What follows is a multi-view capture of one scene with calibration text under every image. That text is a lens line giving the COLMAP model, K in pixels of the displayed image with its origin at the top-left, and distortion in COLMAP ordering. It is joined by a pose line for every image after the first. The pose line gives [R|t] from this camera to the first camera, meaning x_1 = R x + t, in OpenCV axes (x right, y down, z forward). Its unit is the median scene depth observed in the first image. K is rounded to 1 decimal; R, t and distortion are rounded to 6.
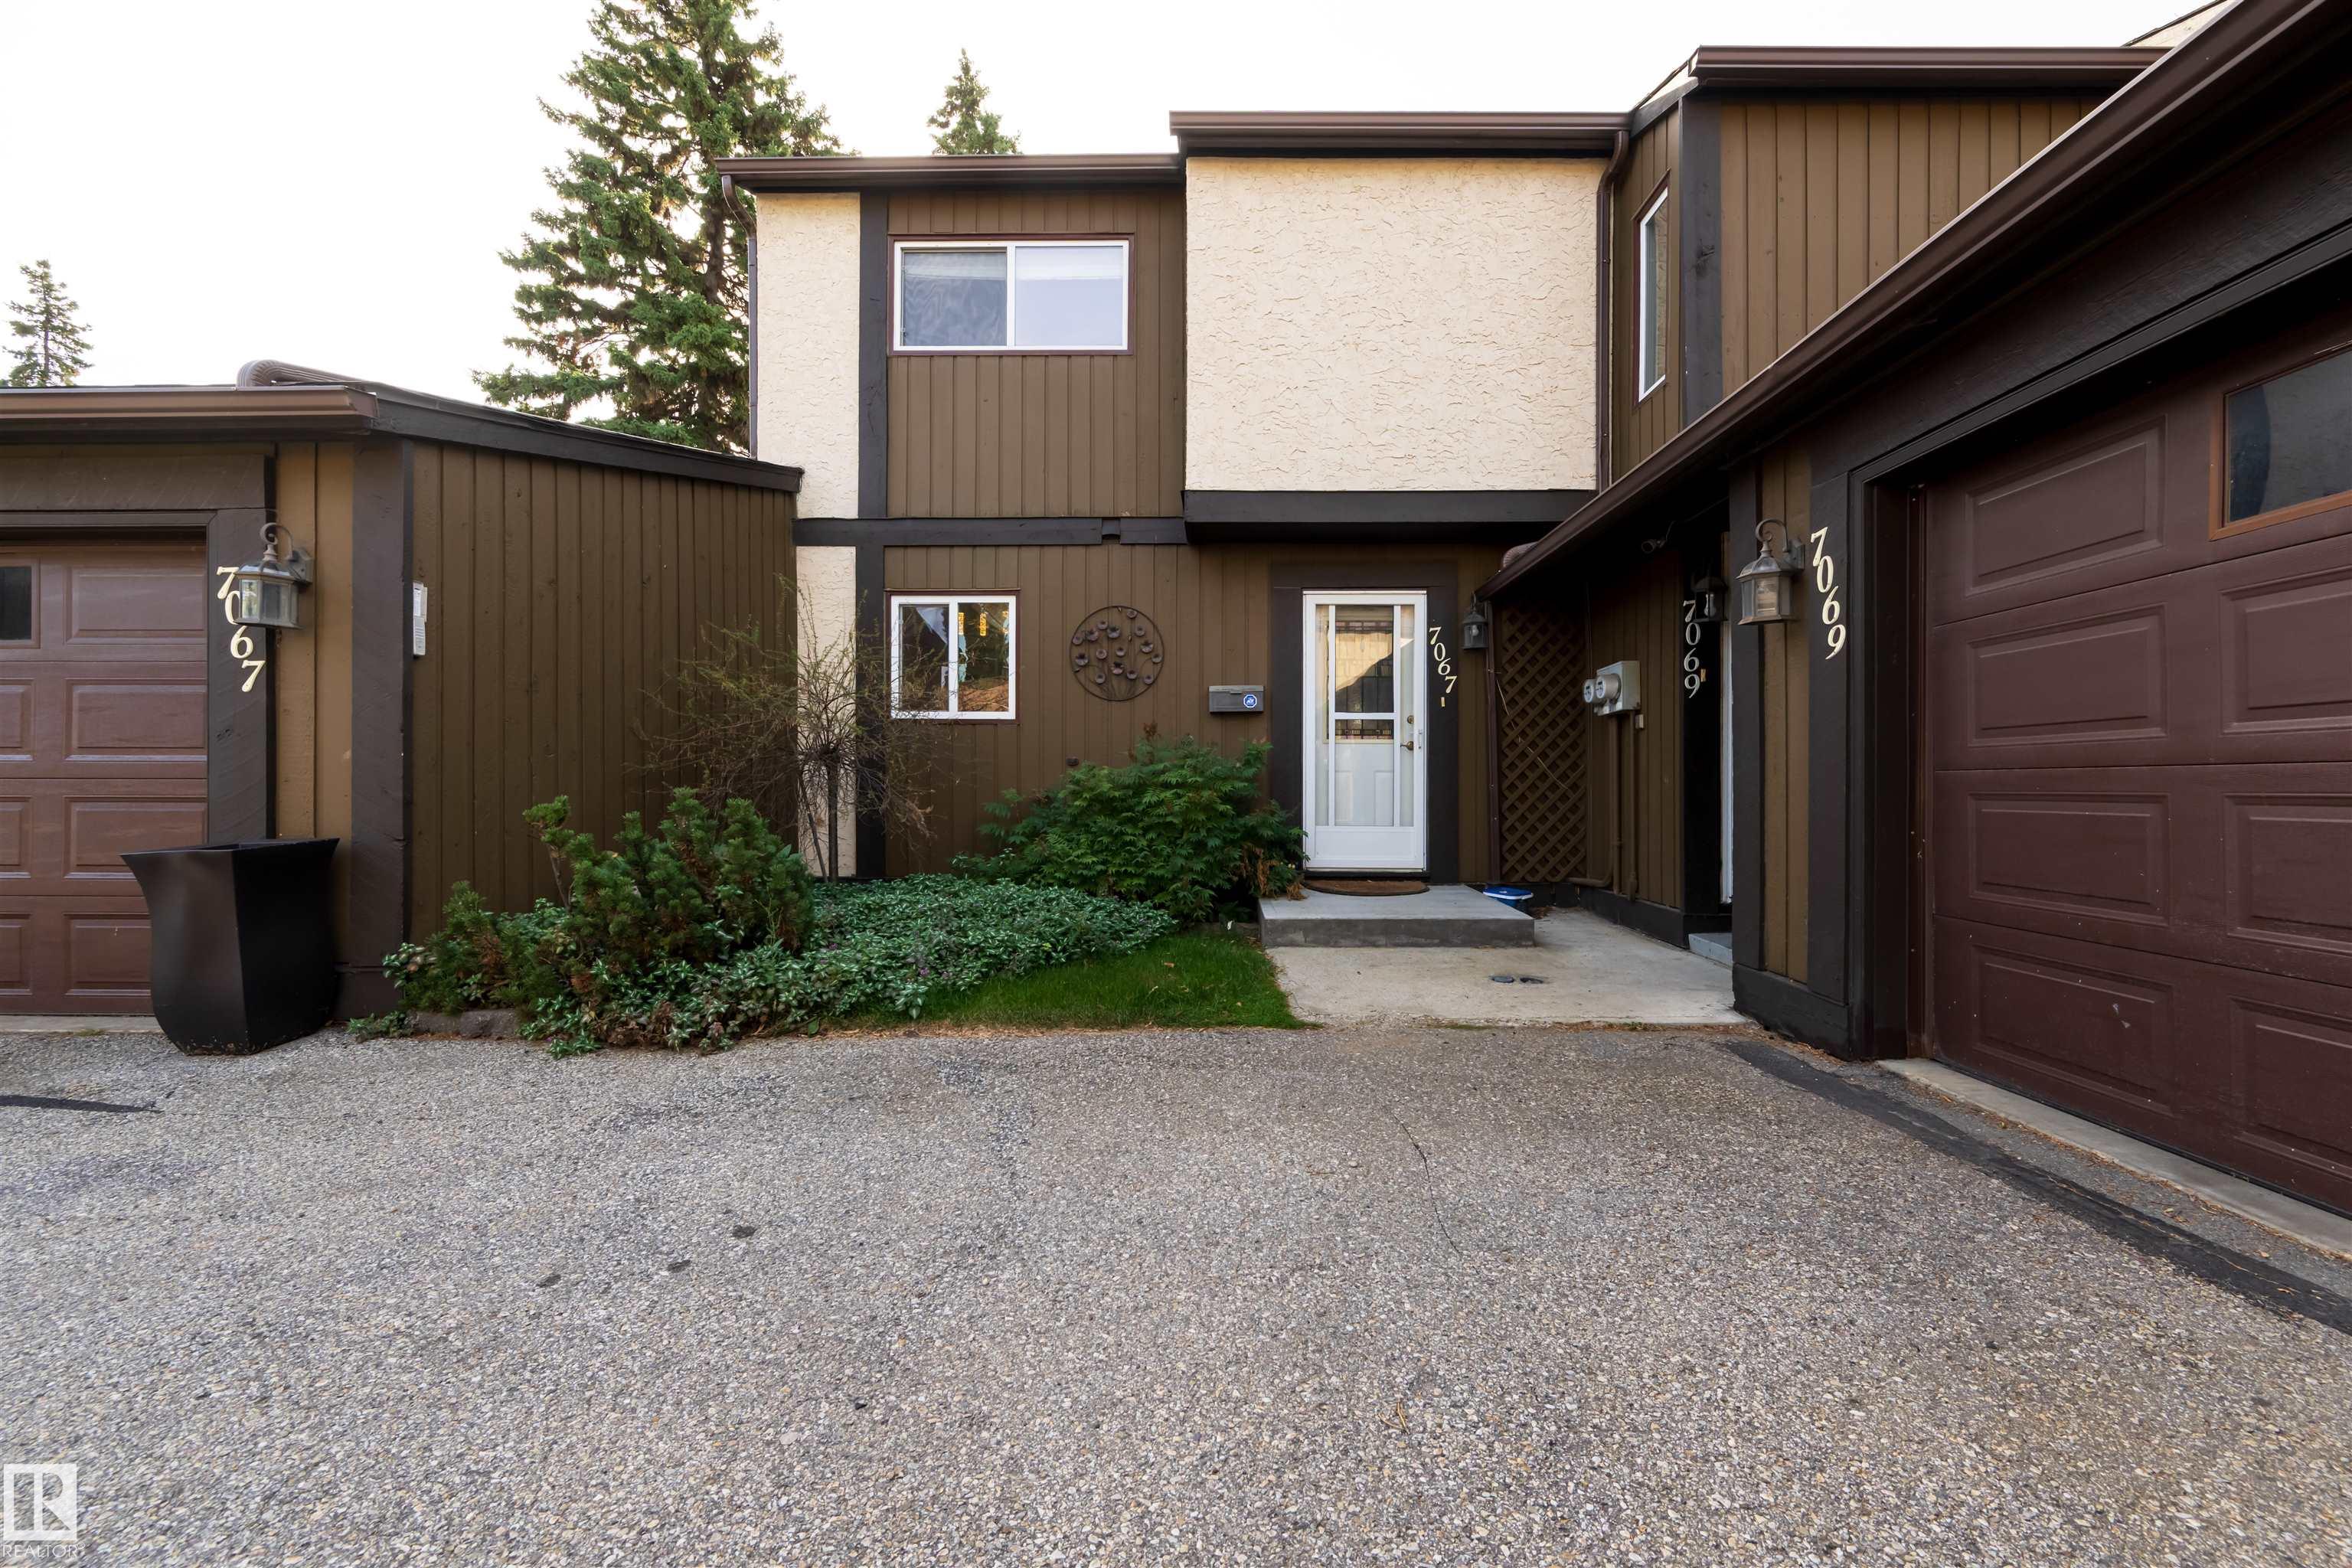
lens RADIAL K [[925.0, 0, 1177.4], [0, 925.0, 796.8], [0, 0, 1]] dist [-0.000016, -0.000010]
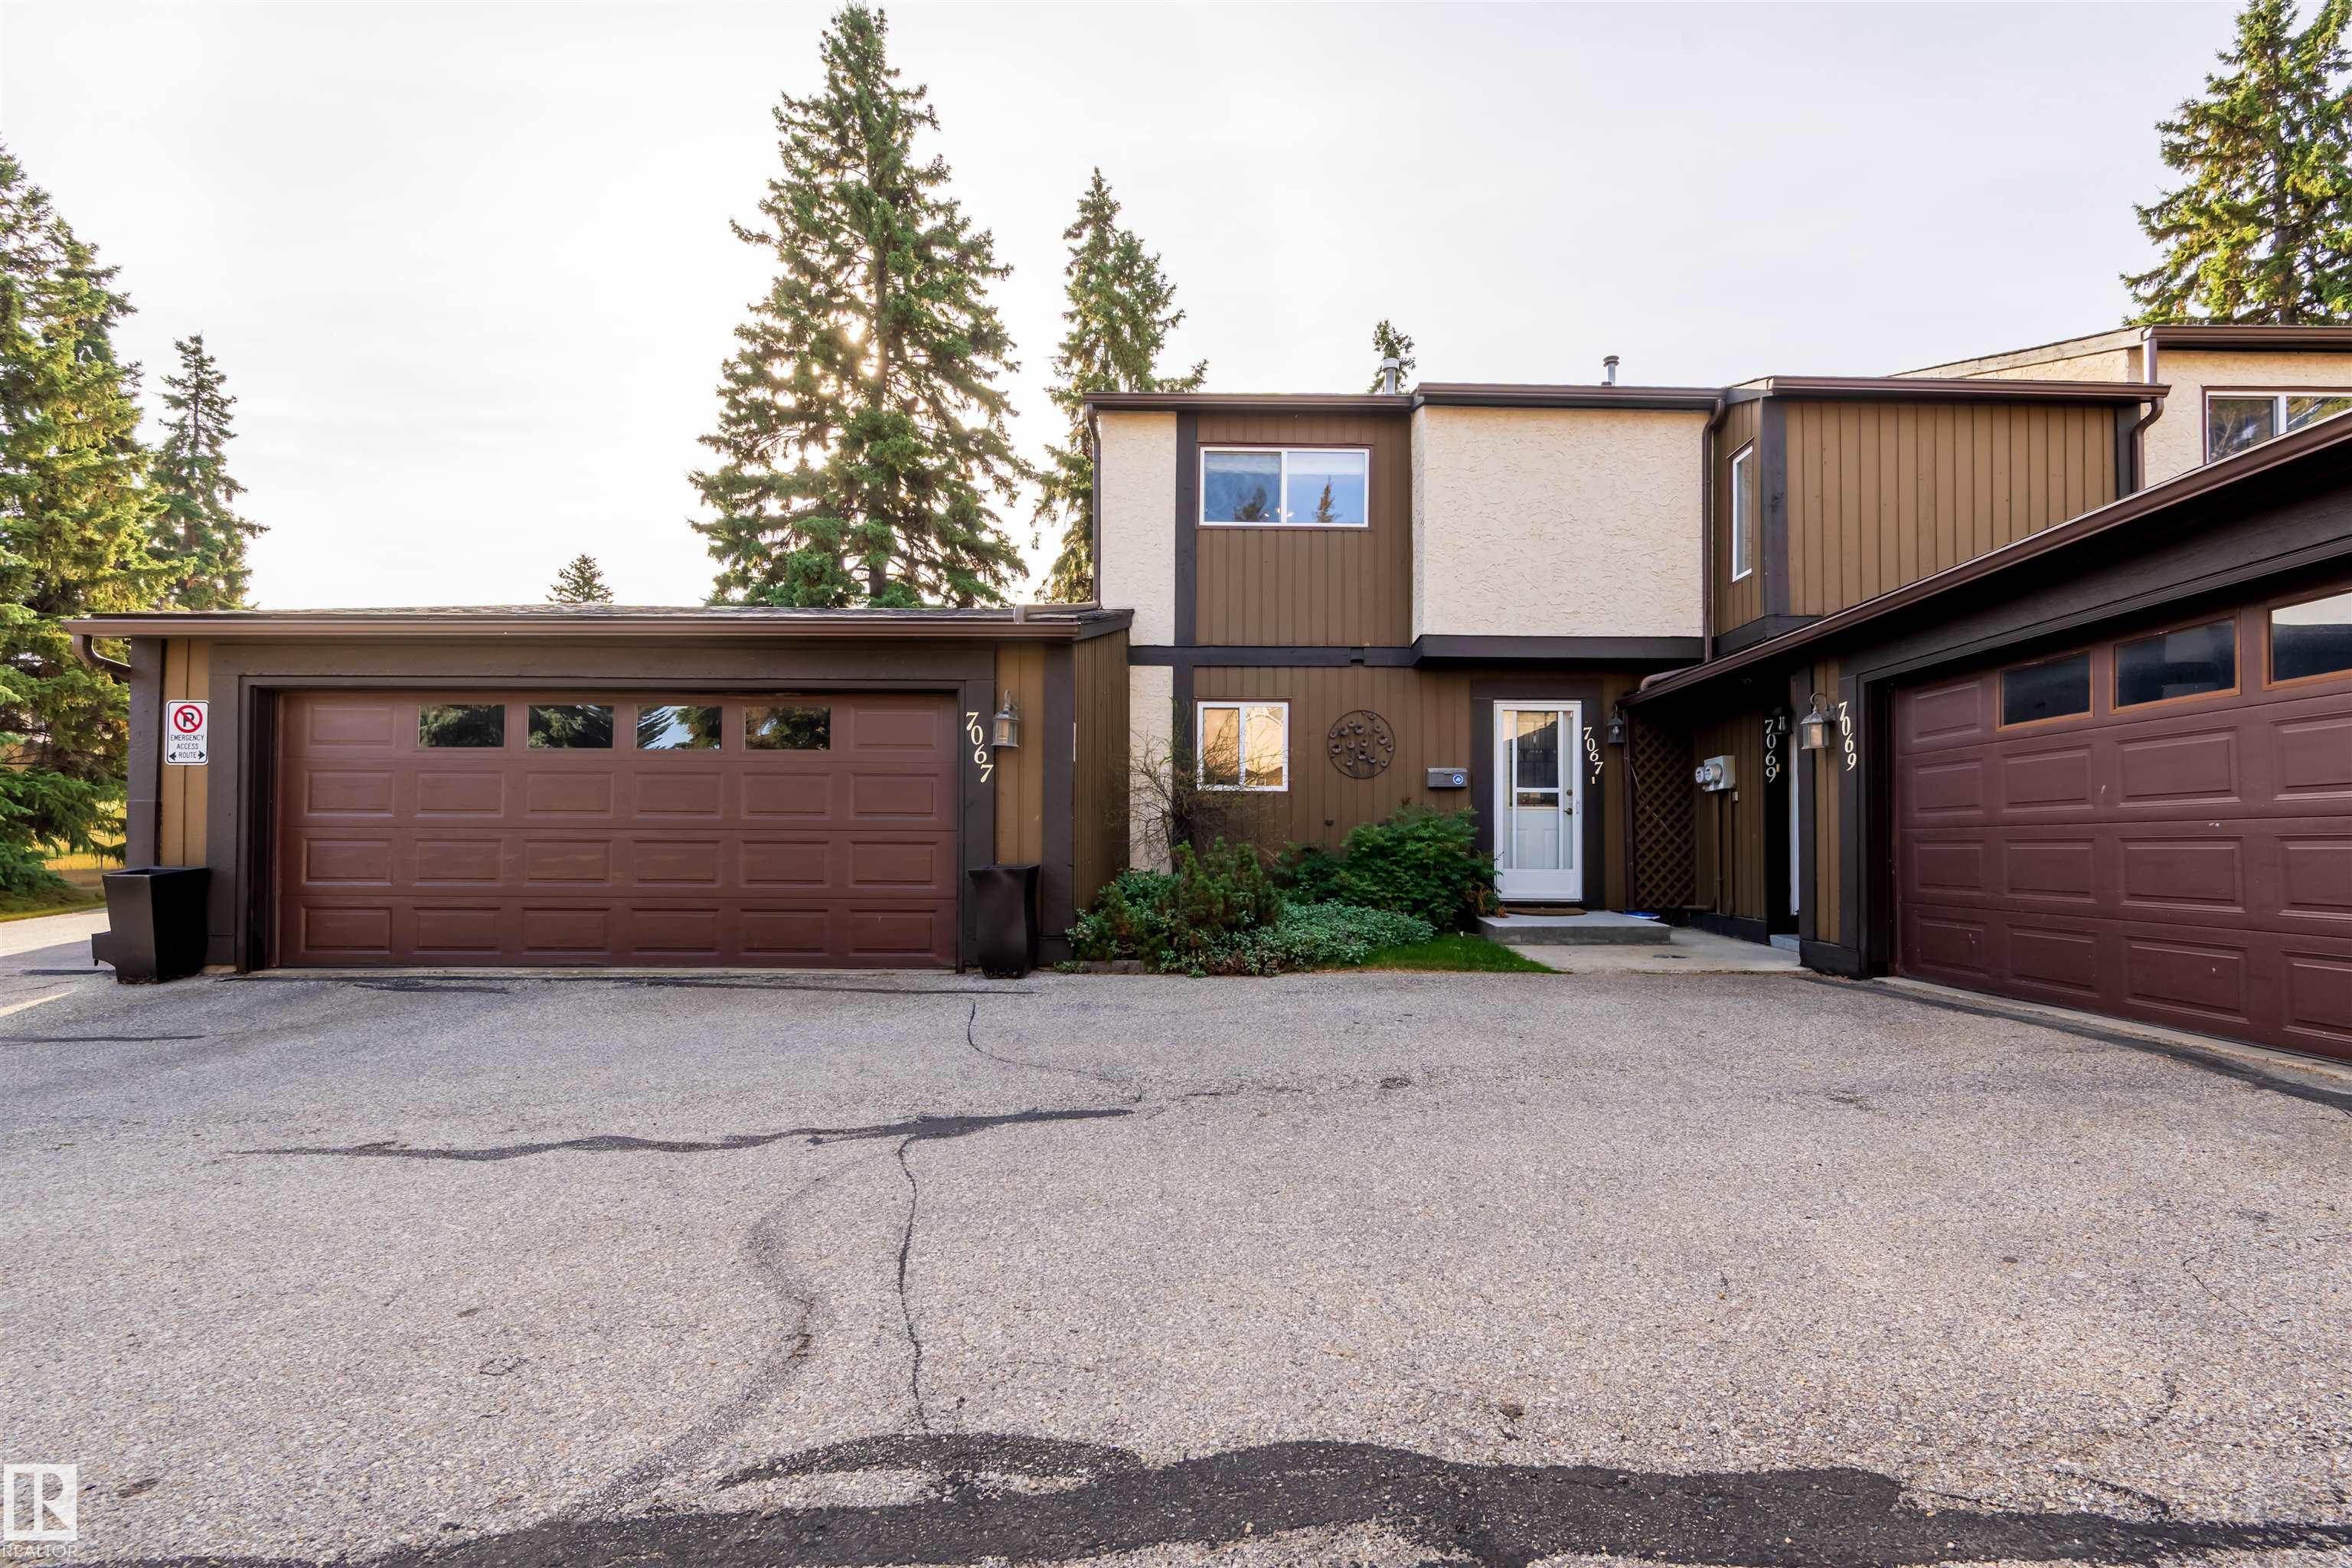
lens RADIAL K [[1095.9, 0, 1180.7], [0, 1095.9, 844.1], [0, 0, 1]] dist [0.000297, -0.000166]
pose [[0.999391, 0.002080, 0.034831, -0.398776], [-0.001516, 0.999867, -0.016210, 0.022117], [-0.034860, 0.016148, 0.999262, -0.642311]]
